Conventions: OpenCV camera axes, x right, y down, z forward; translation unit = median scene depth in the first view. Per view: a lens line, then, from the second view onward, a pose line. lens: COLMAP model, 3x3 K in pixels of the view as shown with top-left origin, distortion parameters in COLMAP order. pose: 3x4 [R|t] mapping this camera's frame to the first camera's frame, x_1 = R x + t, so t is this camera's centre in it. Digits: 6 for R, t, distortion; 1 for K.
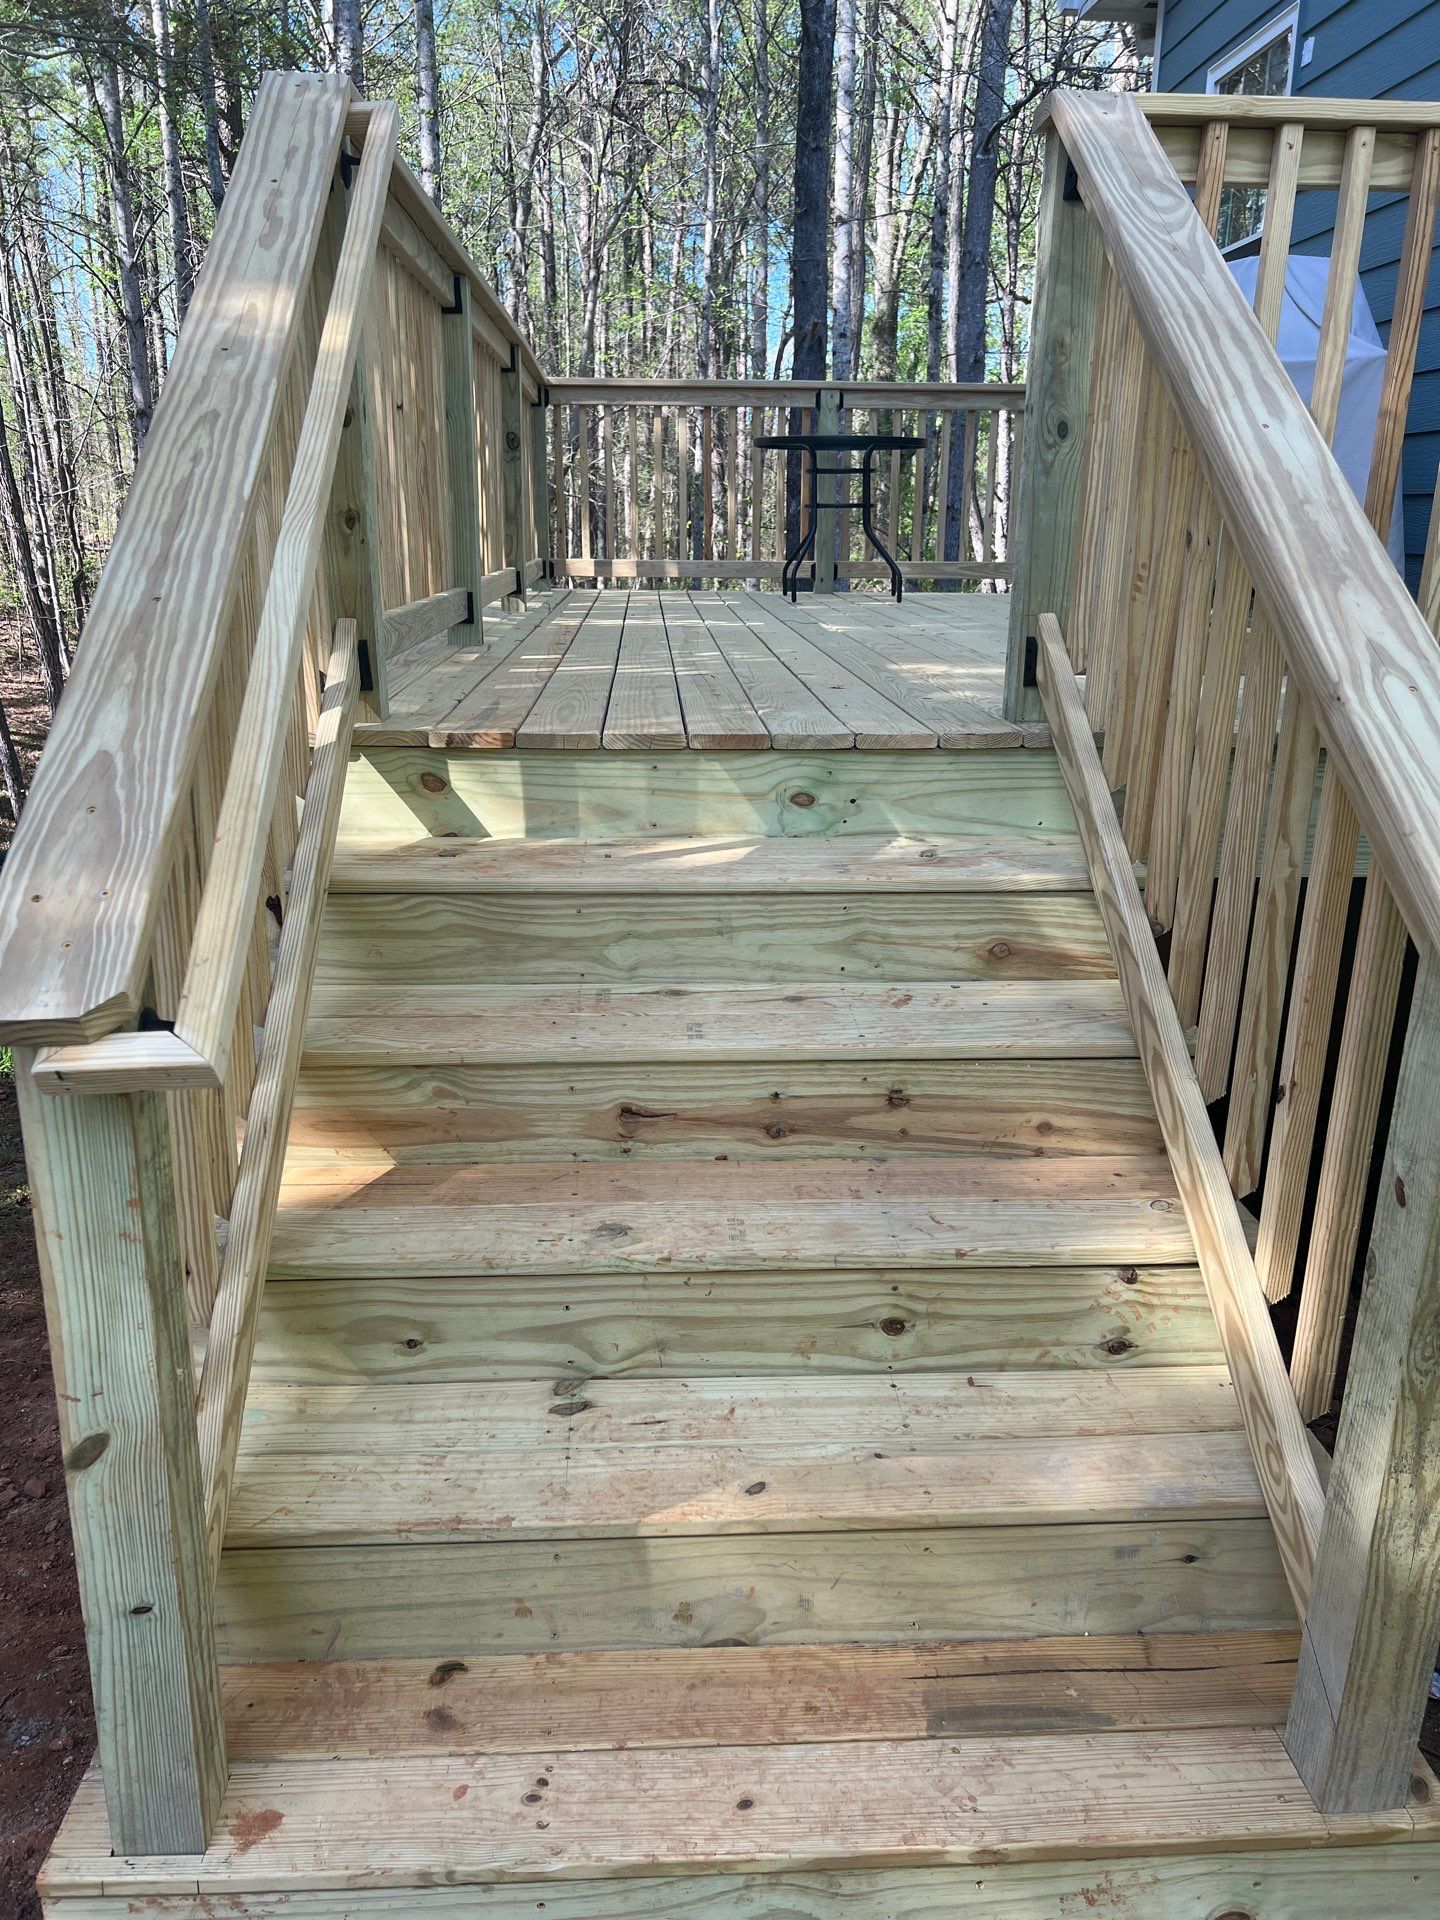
lens RADIAL K [[1357.5, 0, 720.0], [0, 1357.5, 960.0], [0, 0, 1]] dist [0.008233, -0.005719]
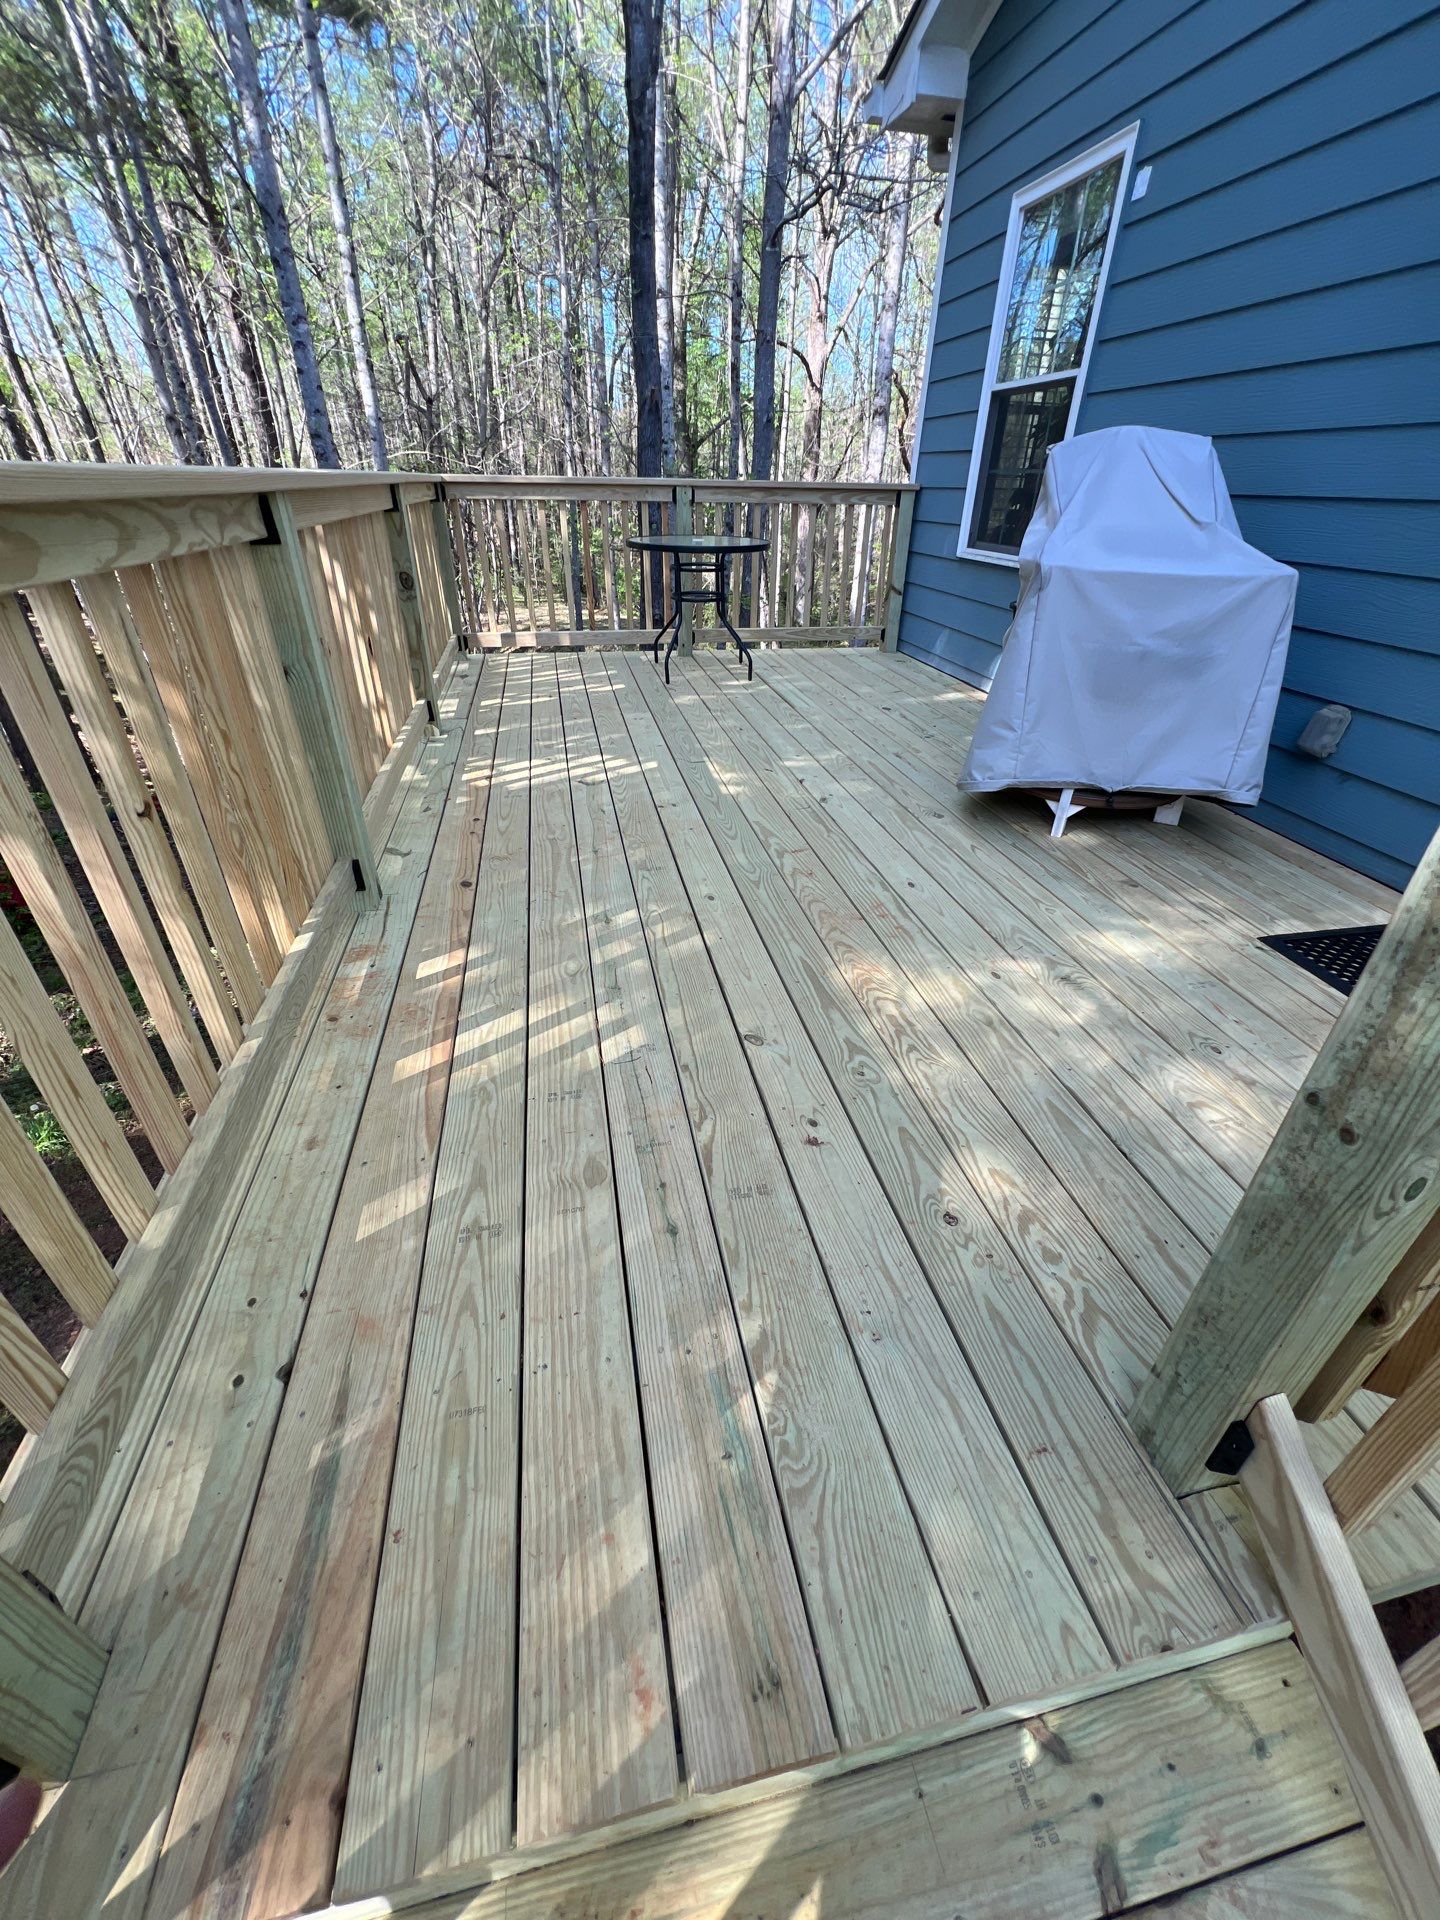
lens RADIAL K [[761.4, 0, 720.0], [0, 761.4, 960.0], [0, 0, 1]] dist [0.001143, 0.000276]
pose [[0.988652, -0.073841, 0.130824, -0.007509], [0.041623, 0.971407, 0.233744, -0.160988], [-0.144343, -0.225646, 0.963457, 0.234790]]
